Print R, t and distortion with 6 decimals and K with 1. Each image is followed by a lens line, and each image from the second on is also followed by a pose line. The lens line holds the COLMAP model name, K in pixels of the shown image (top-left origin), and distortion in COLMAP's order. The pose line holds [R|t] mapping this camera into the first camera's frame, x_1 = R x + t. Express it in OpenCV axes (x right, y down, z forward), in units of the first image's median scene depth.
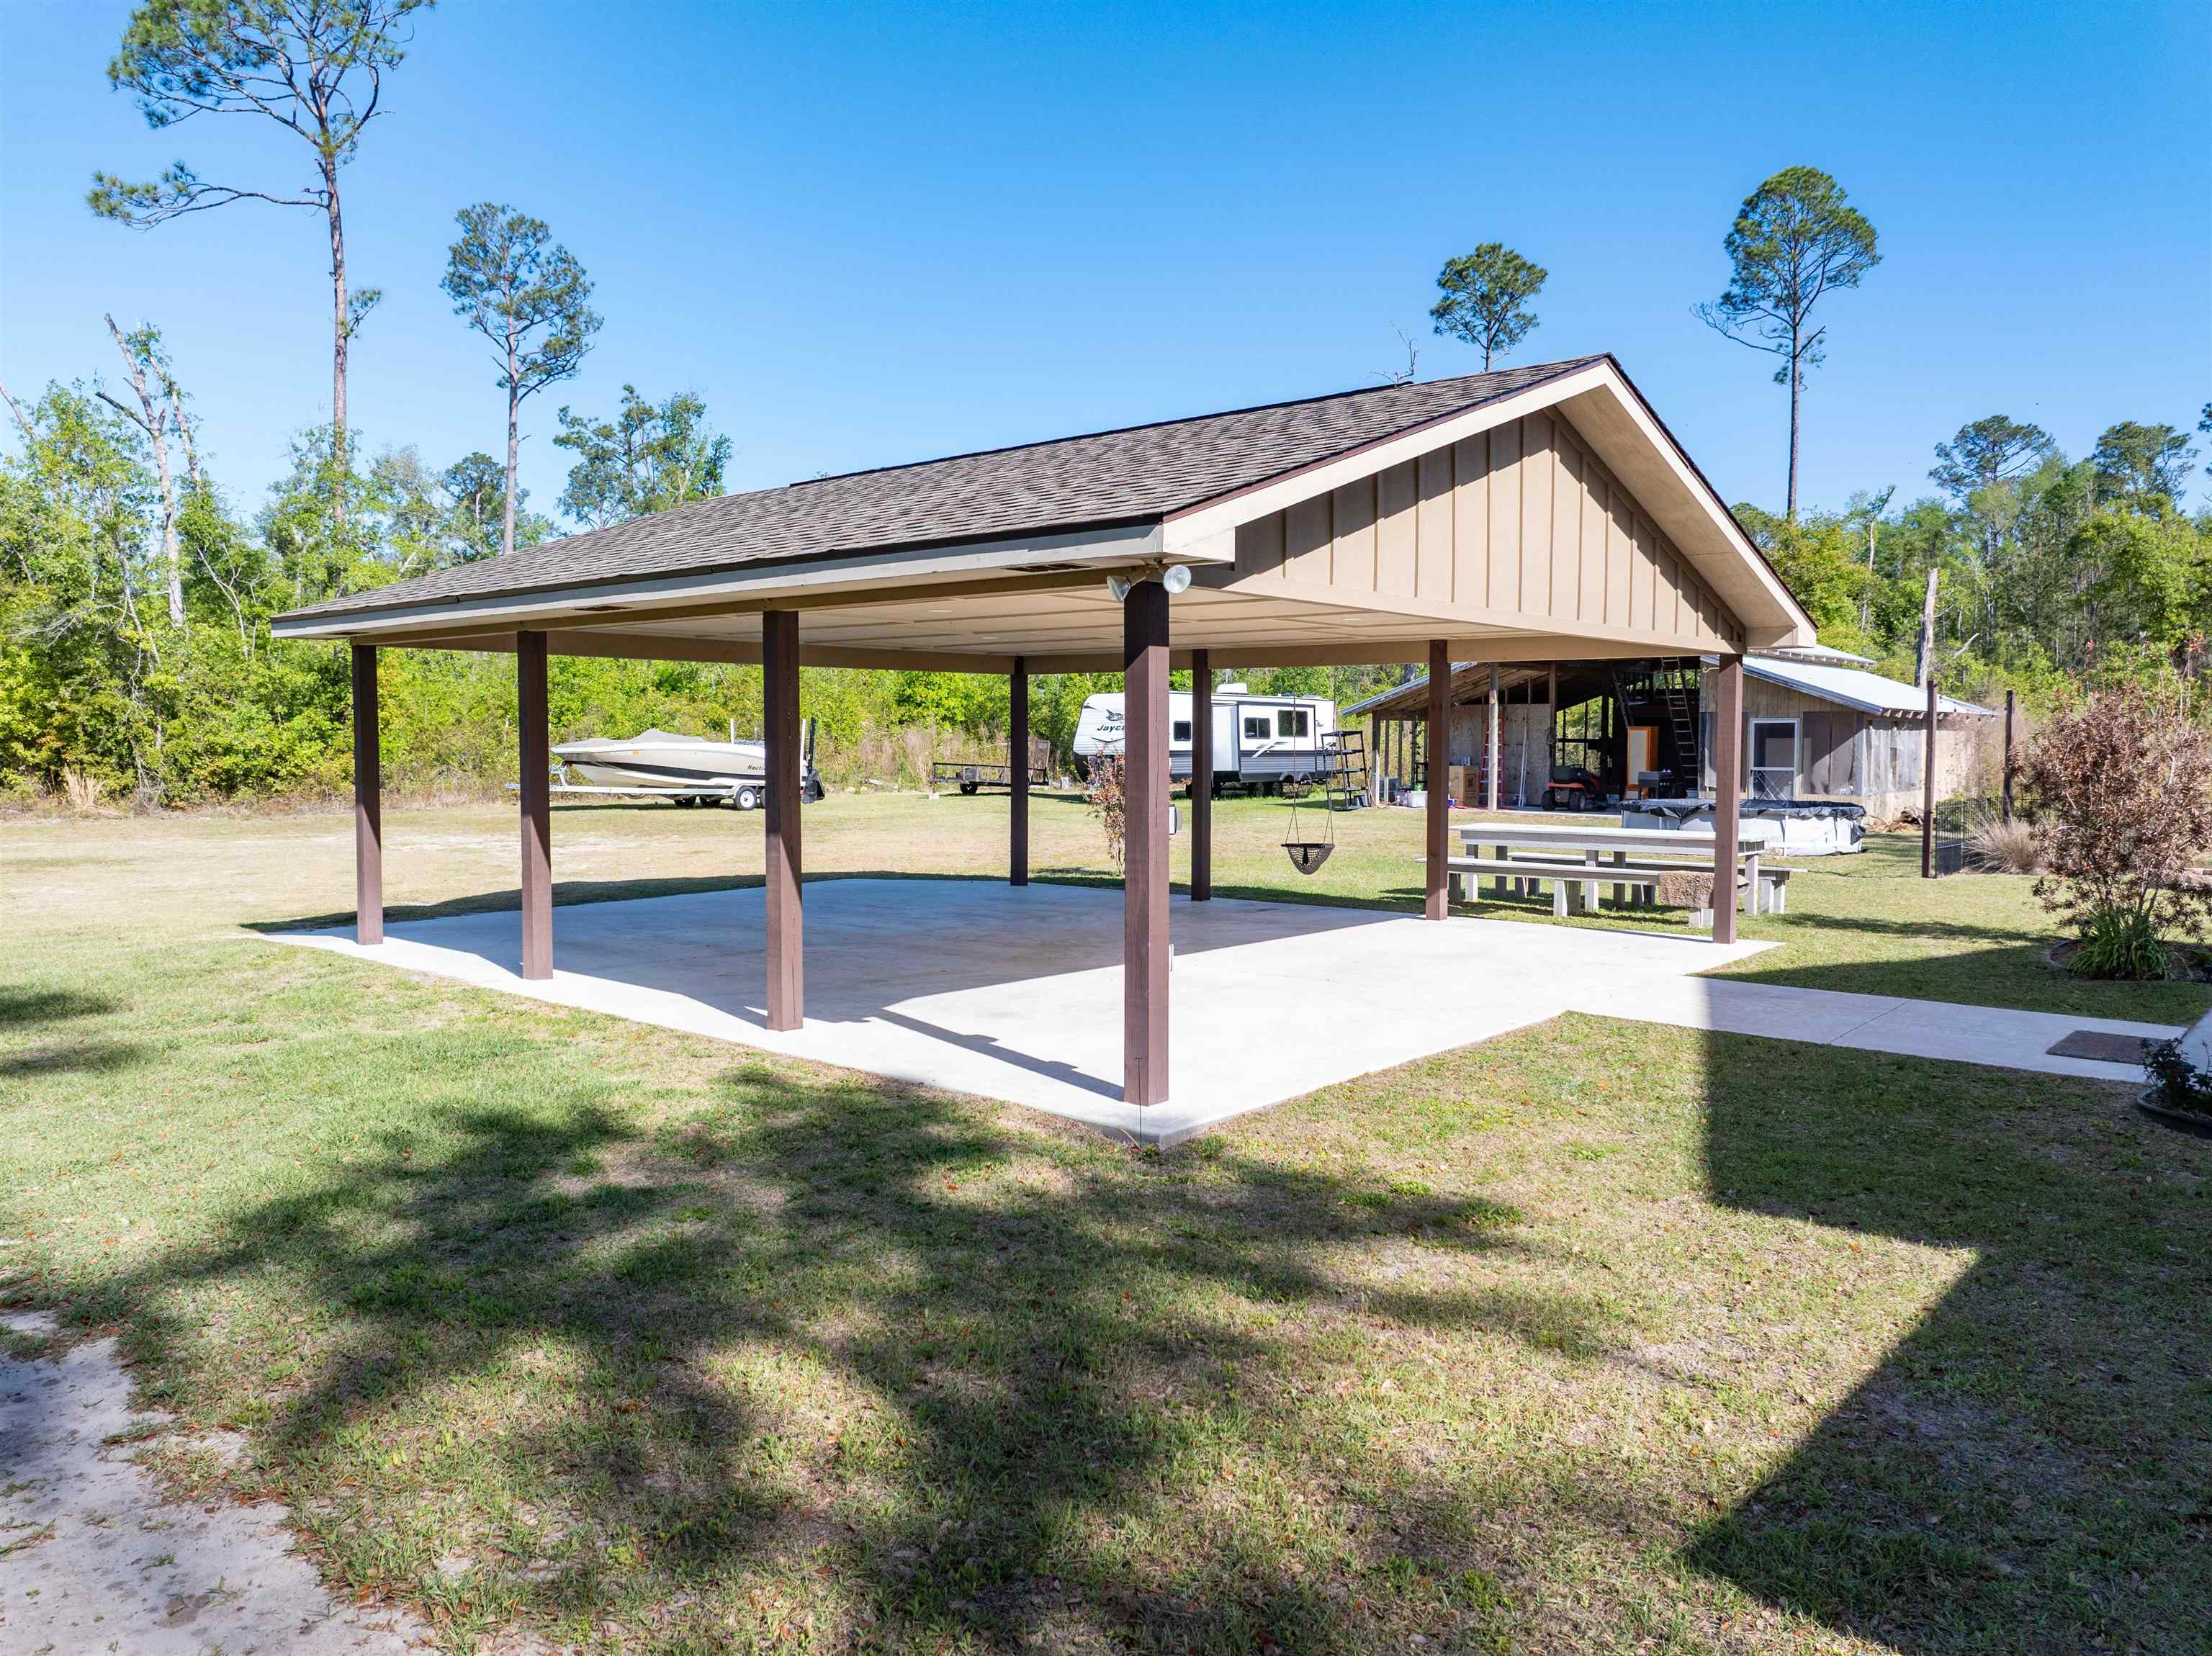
lens RADIAL K [[1562.7, 0, 1111.5], [0, 1562.7, 832.6], [0, 0, 1]] dist [-0.060028, 0.035504]
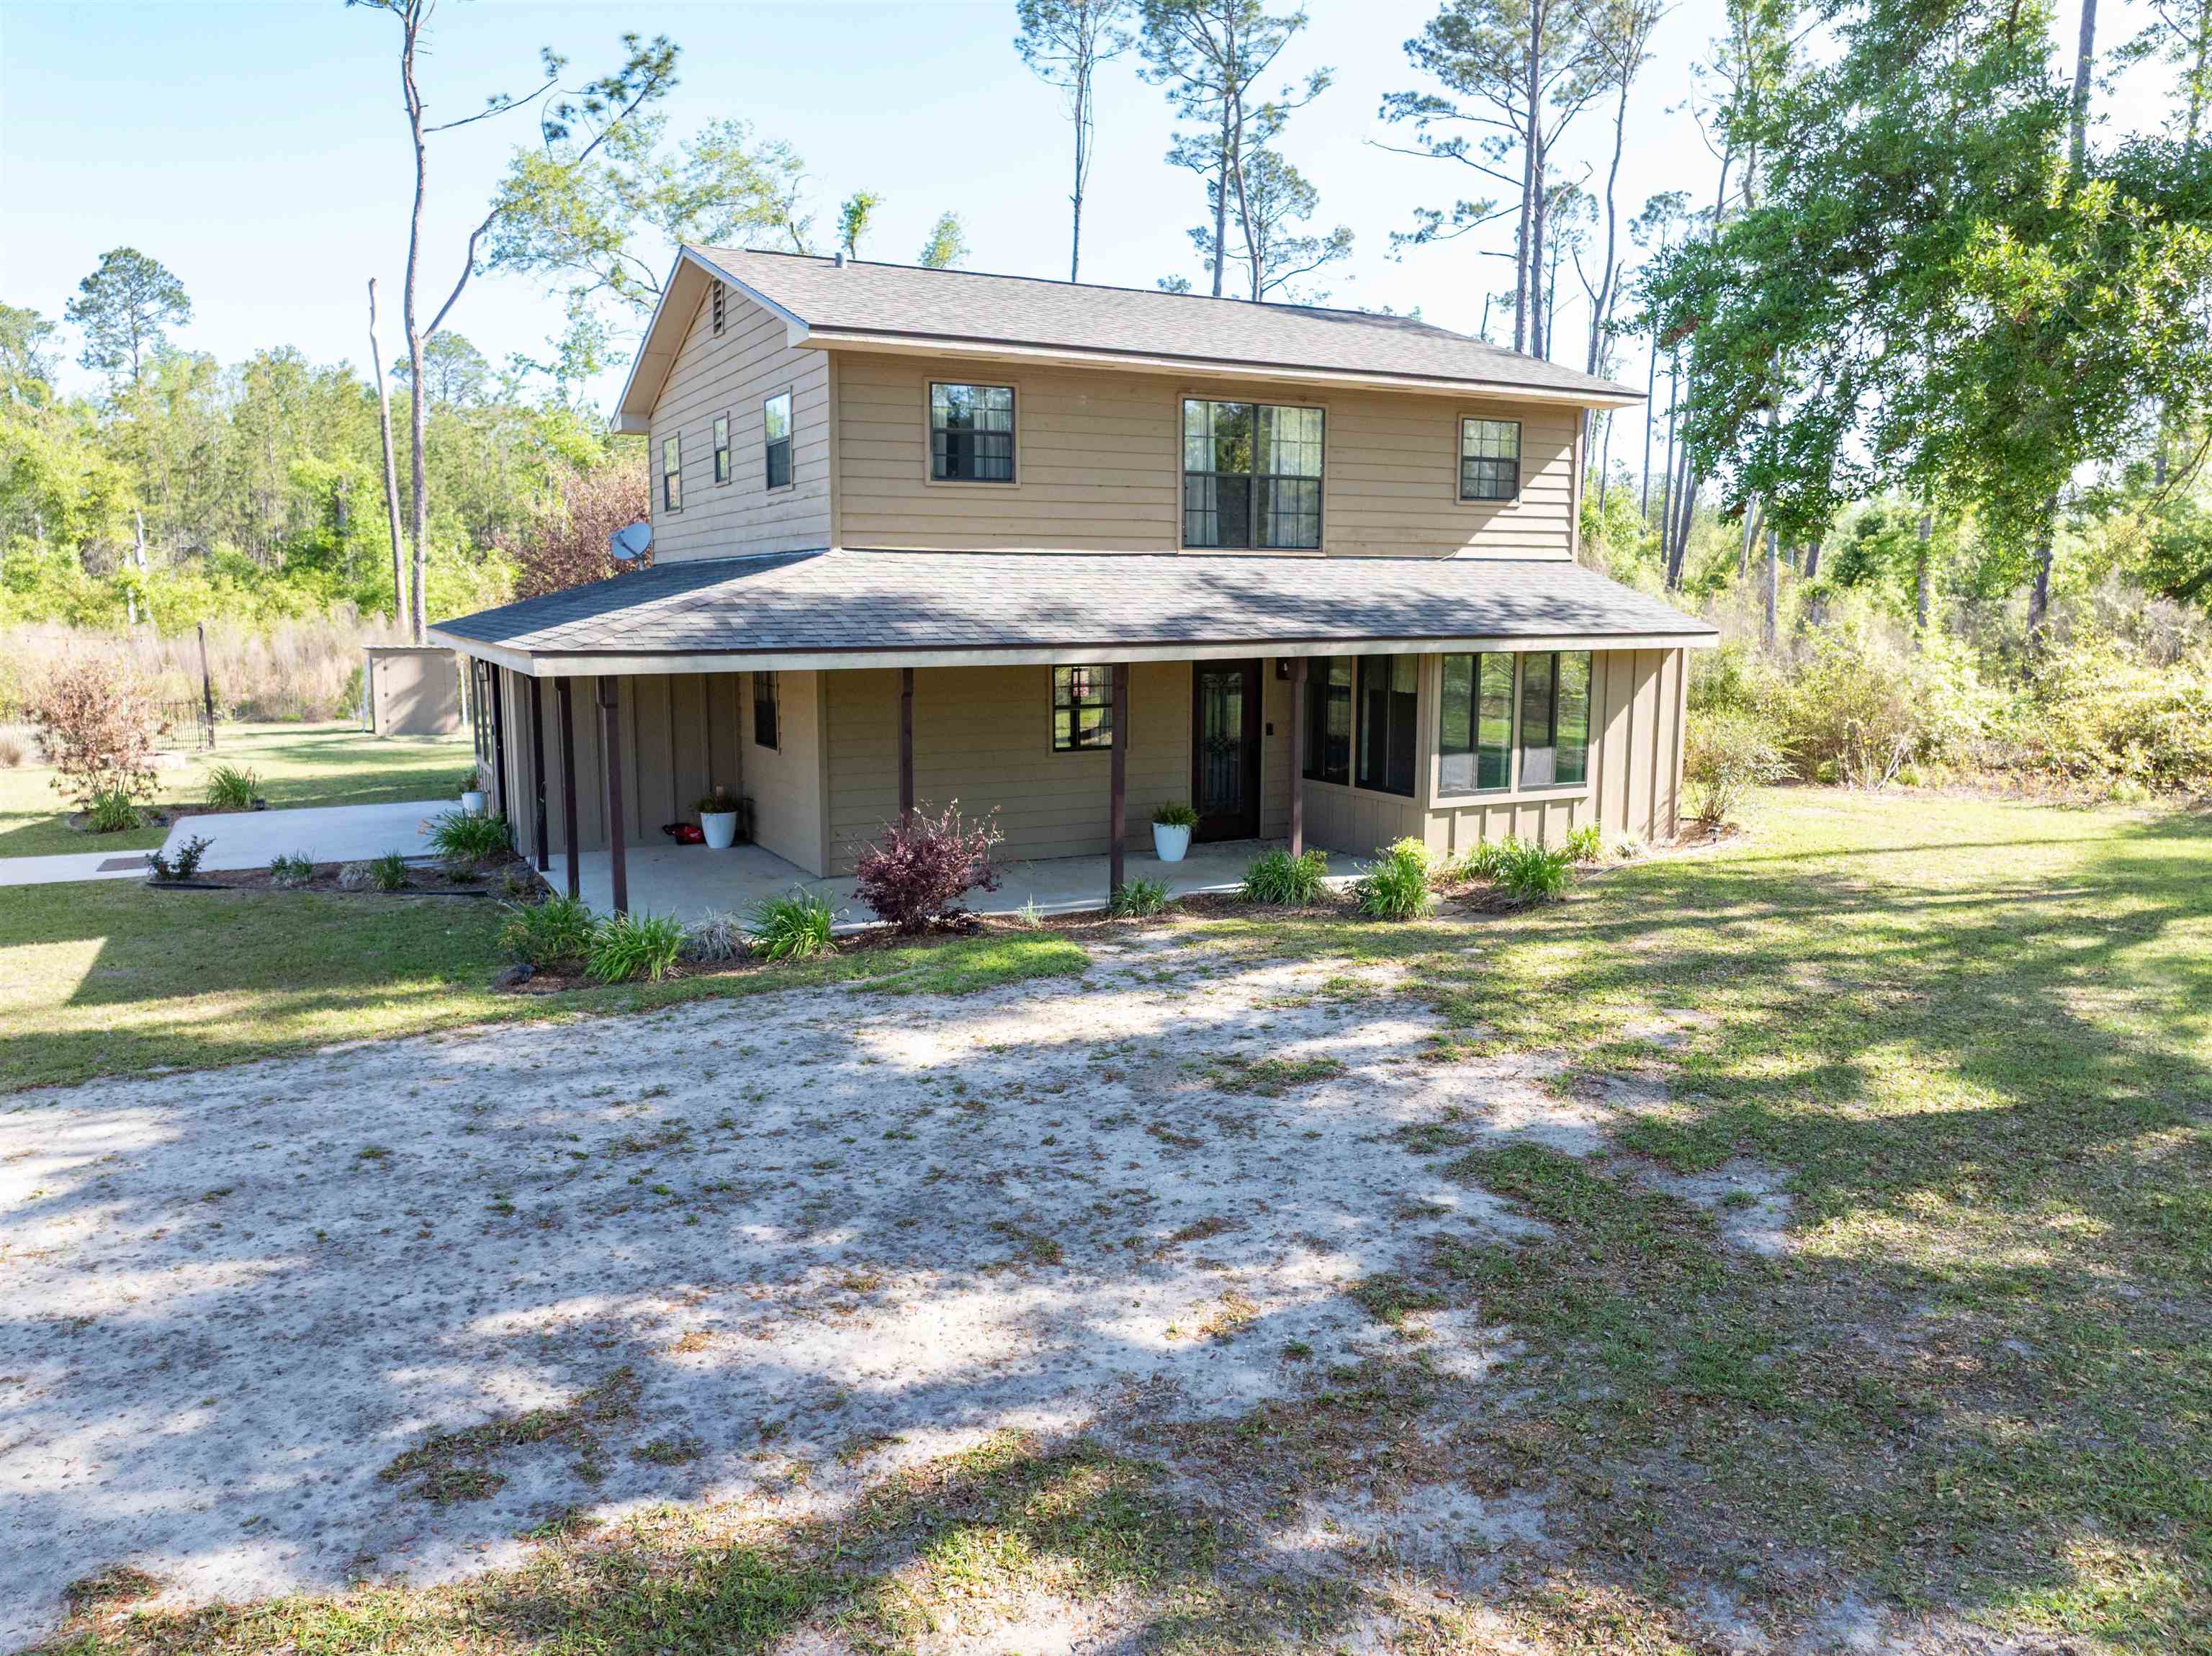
lens RADIAL K [[1558.3, 0, 1104.7], [0, 1558.3, 823.1], [0, 0, 1]] dist [-0.034248, -0.001152]
pose [[0.366205, -0.138517, 0.920167, -0.127821], [0.058647, 0.990328, 0.125739, -0.015984], [-0.928684, 0.007919, 0.370786, -0.166040]]
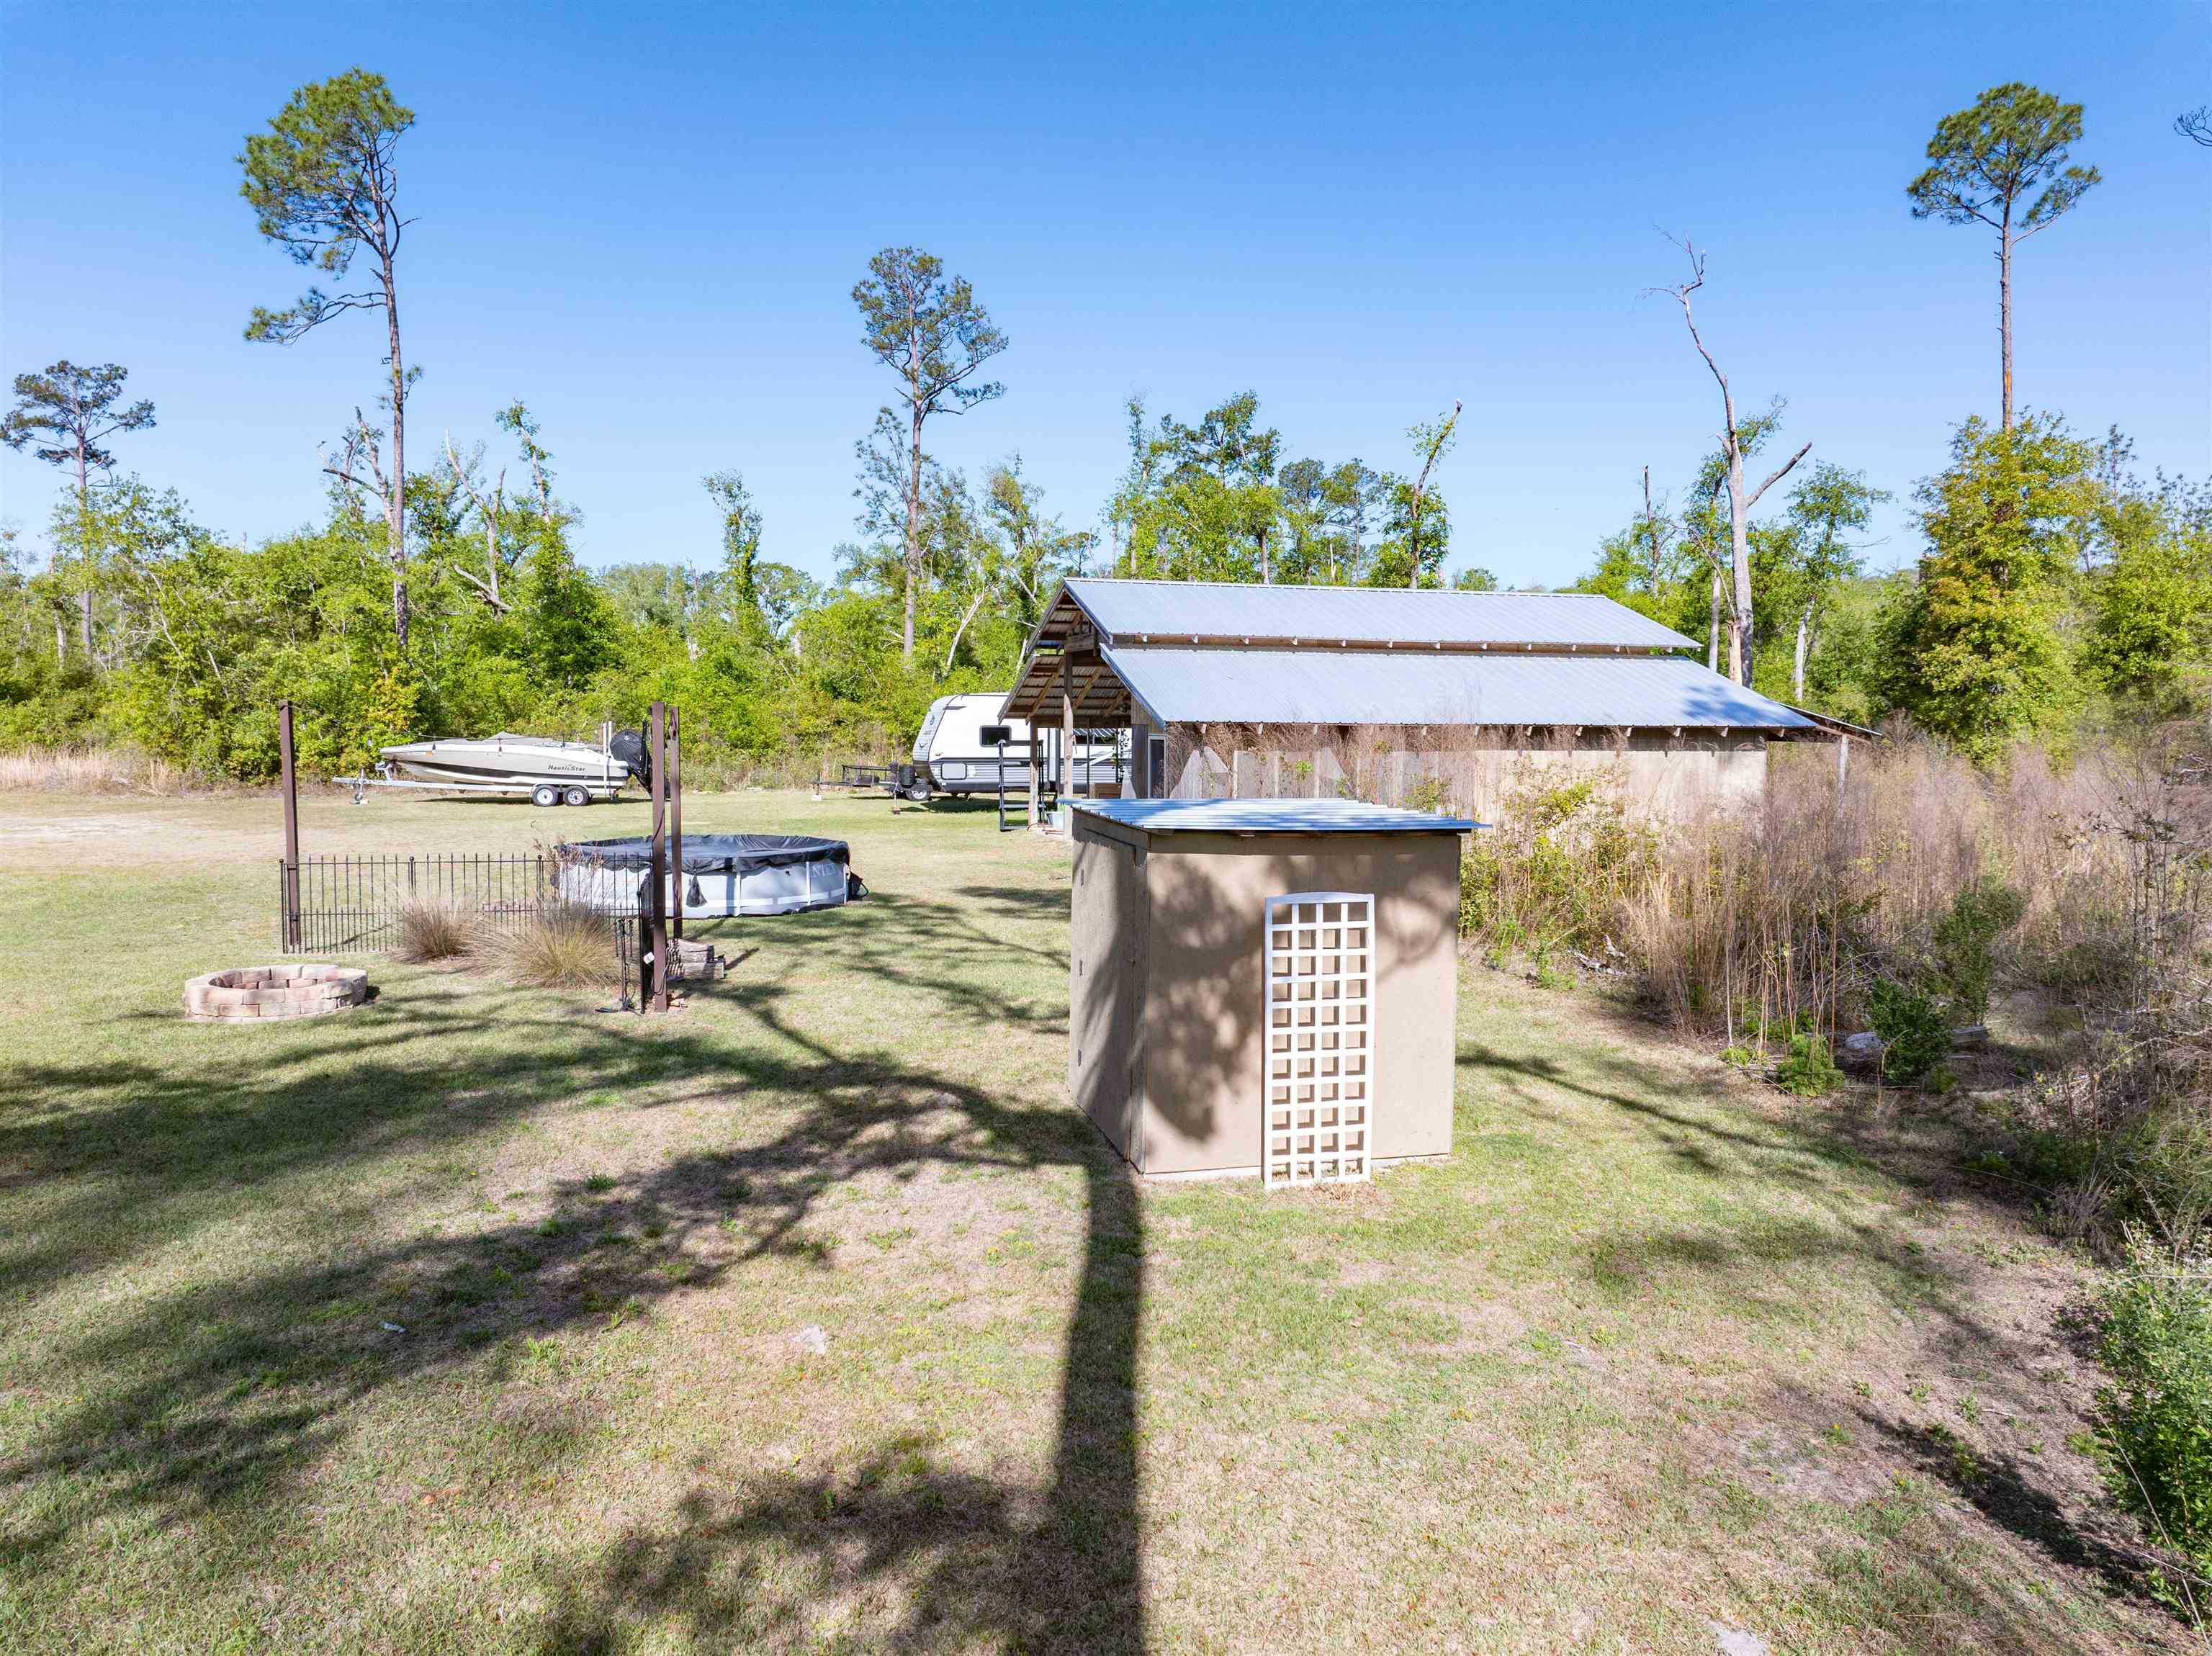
lens RADIAL K [[1552.0, 0, 1098.1], [0, 1552.0, 830.9], [0, 0, 1]] dist [-0.039415, 0.001180]
pose [[0.823841, 0.044612, -0.565063, 0.545526], [-0.039815, 0.998990, 0.020822, -0.027377], [0.565422, 0.005344, 0.824785, 0.247414]]
